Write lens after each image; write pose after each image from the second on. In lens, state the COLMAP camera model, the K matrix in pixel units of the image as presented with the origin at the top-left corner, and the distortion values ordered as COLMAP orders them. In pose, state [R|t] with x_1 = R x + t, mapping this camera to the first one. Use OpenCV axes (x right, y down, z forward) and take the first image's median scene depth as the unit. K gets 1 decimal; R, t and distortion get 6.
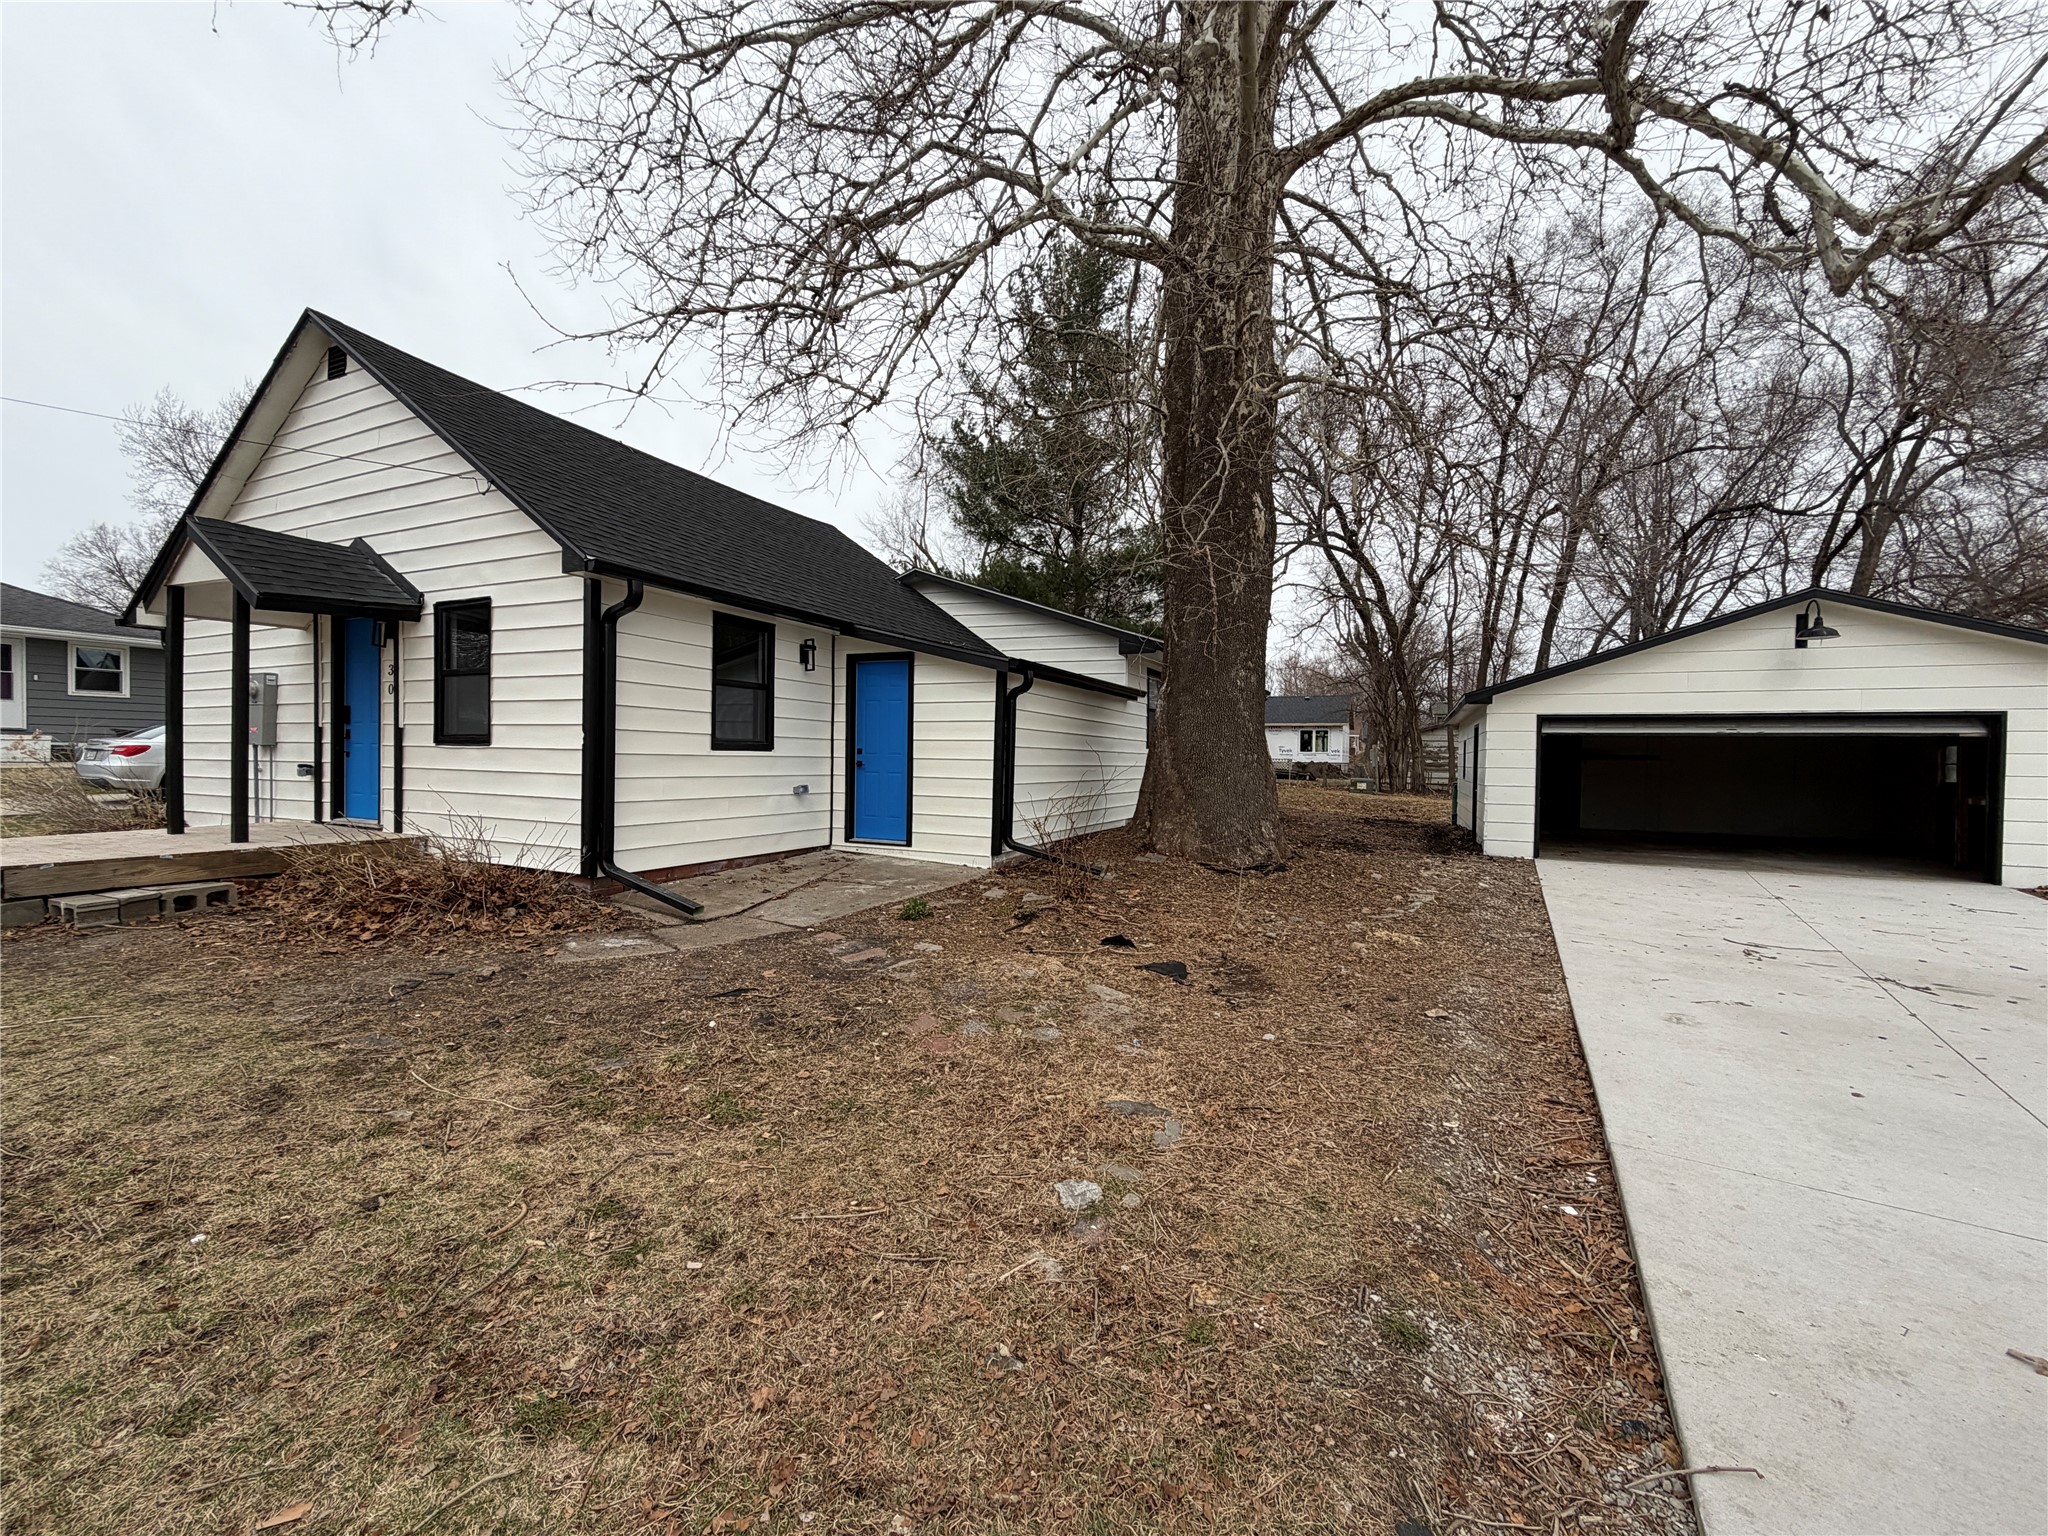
lens RADIAL K [[814.3, 0, 1021.0], [0, 814.3, 769.7], [0, 0, 1]] dist [0.000460, 0.000368]
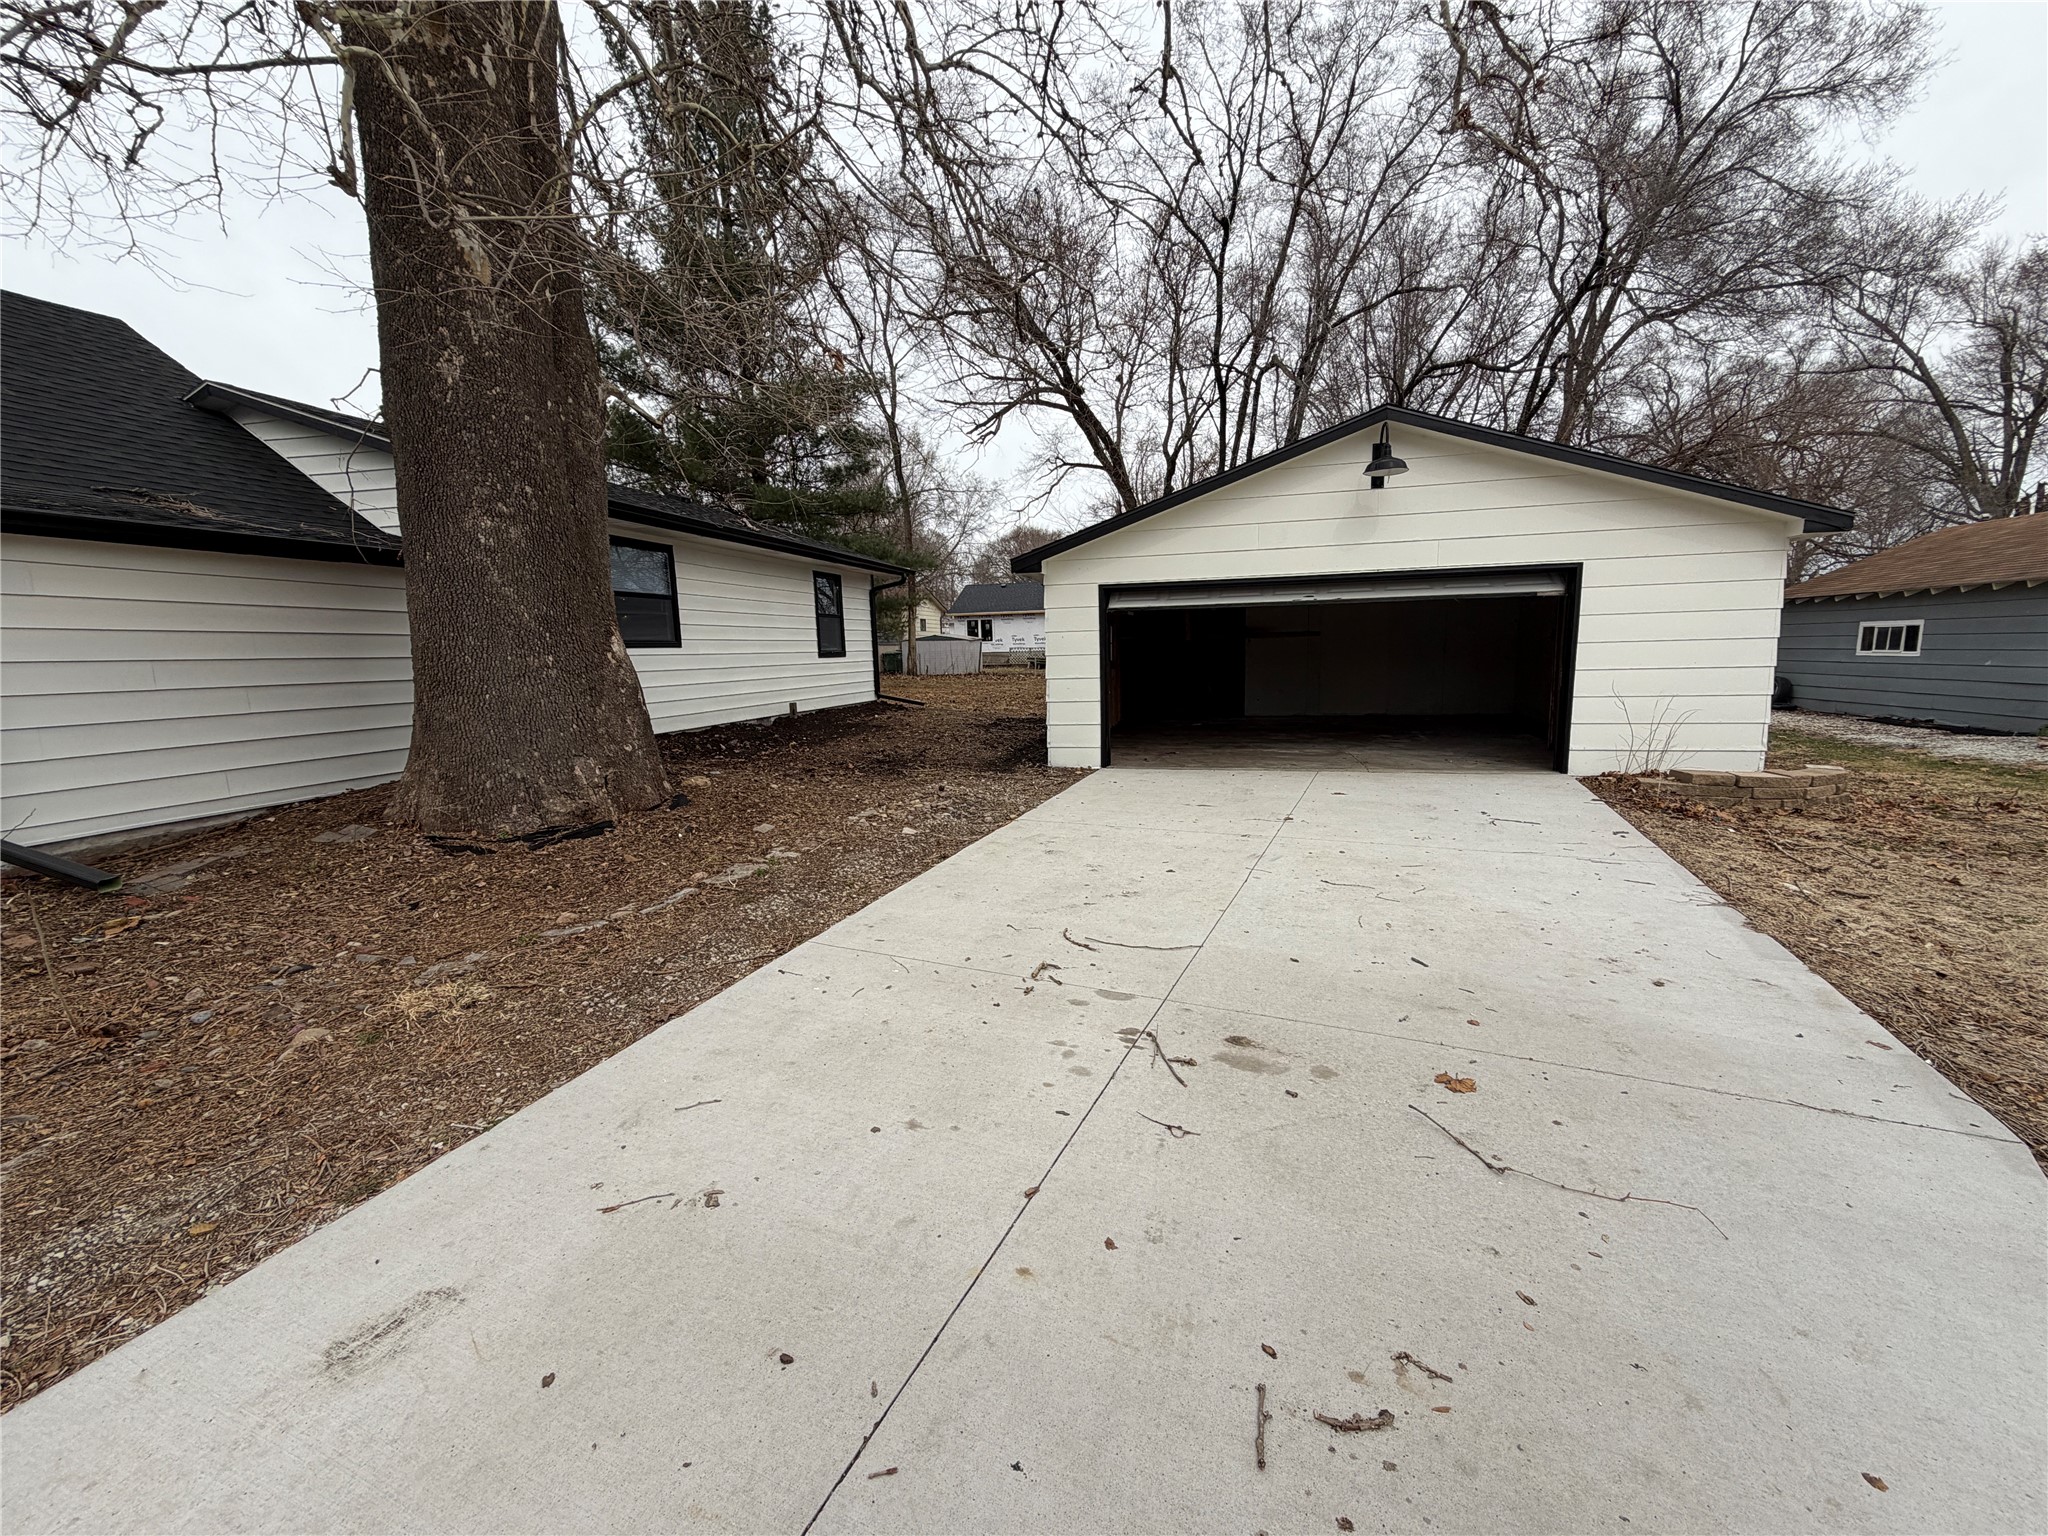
lens RADIAL K [[814.3, 0, 1021.0], [0, 814.3, 769.7], [0, 0, 1]] dist [0.000460, 0.000368]
pose [[0.981942, -0.066671, 0.177044, 0.410974], [0.043193, 0.990134, 0.133304, 0.000580], [-0.184184, -0.123250, 0.975134, 0.232985]]
